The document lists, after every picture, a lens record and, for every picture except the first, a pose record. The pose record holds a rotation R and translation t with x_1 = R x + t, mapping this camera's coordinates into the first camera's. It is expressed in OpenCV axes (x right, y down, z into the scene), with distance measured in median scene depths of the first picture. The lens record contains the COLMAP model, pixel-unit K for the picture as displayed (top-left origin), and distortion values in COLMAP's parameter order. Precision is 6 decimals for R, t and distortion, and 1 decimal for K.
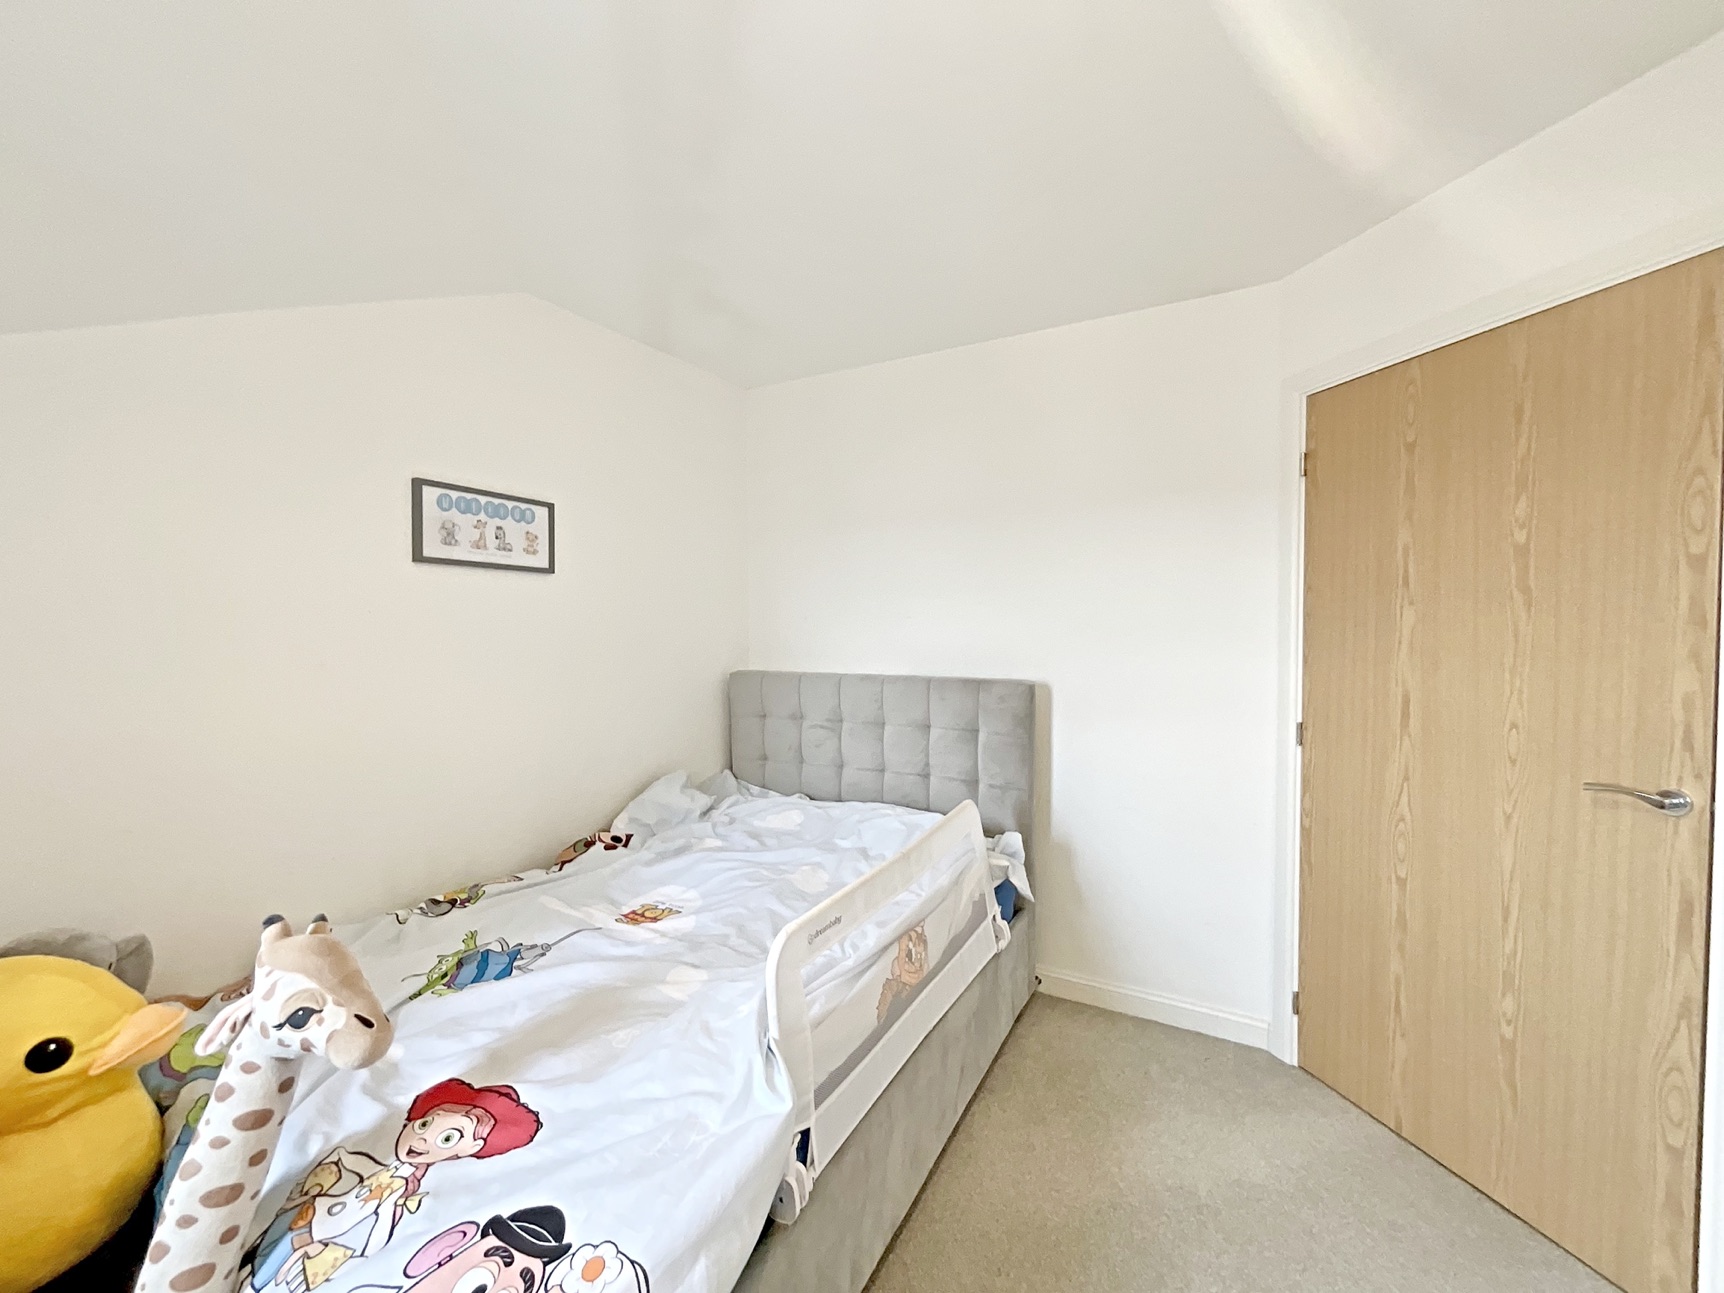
lens RADIAL K [[695.4, 0, 862.0], [0, 695.4, 646.5], [0, 0, 1]] dist [-0.011926, 0.000091]
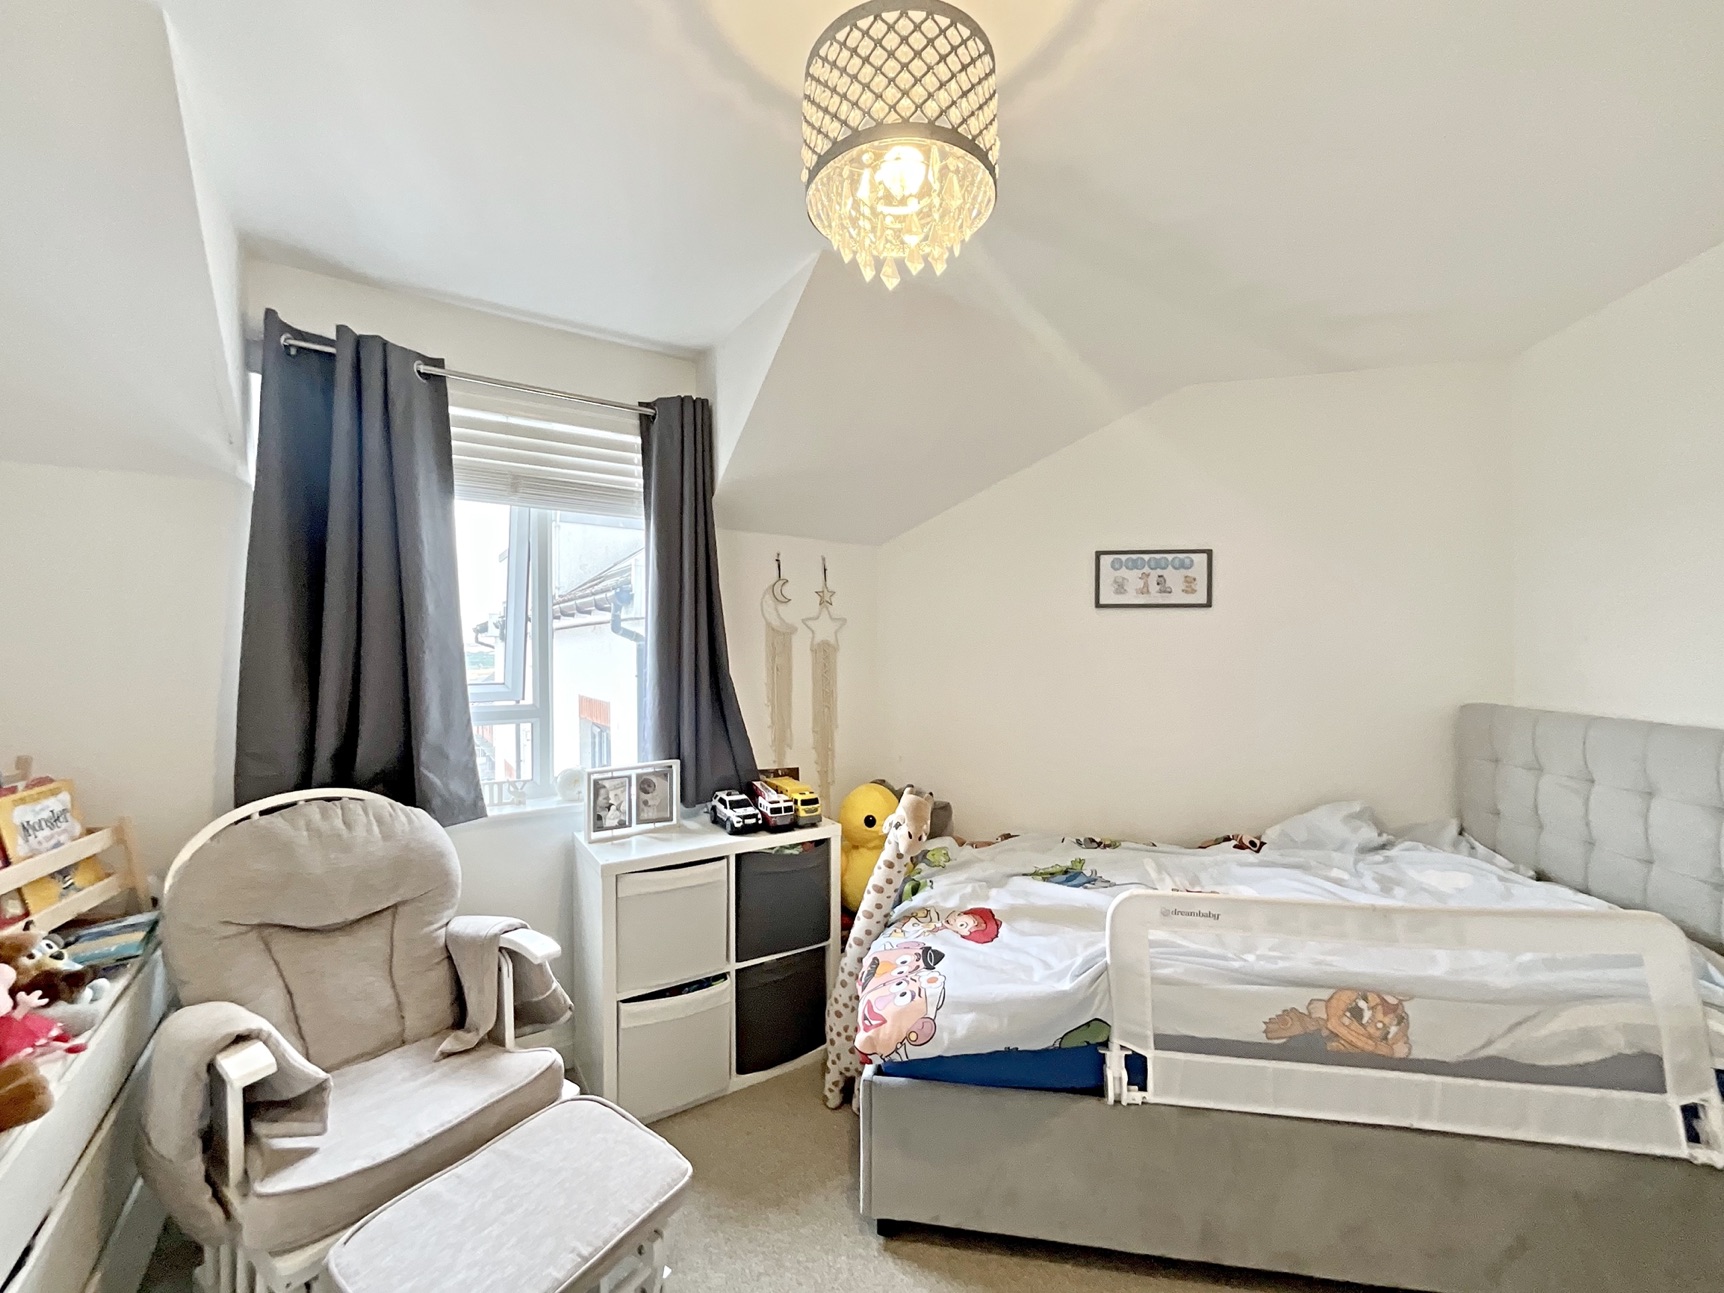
lens RADIAL K [[695.4, 0, 862.0], [0, 695.4, 646.5], [0, 0, 1]] dist [-0.011926, 0.000091]
pose [[0.314590, -0.002026, -0.949226, 0.598959], [-0.023527, 0.999674, -0.009931, -0.013831], [0.948936, 0.025457, 0.314440, 0.062925]]
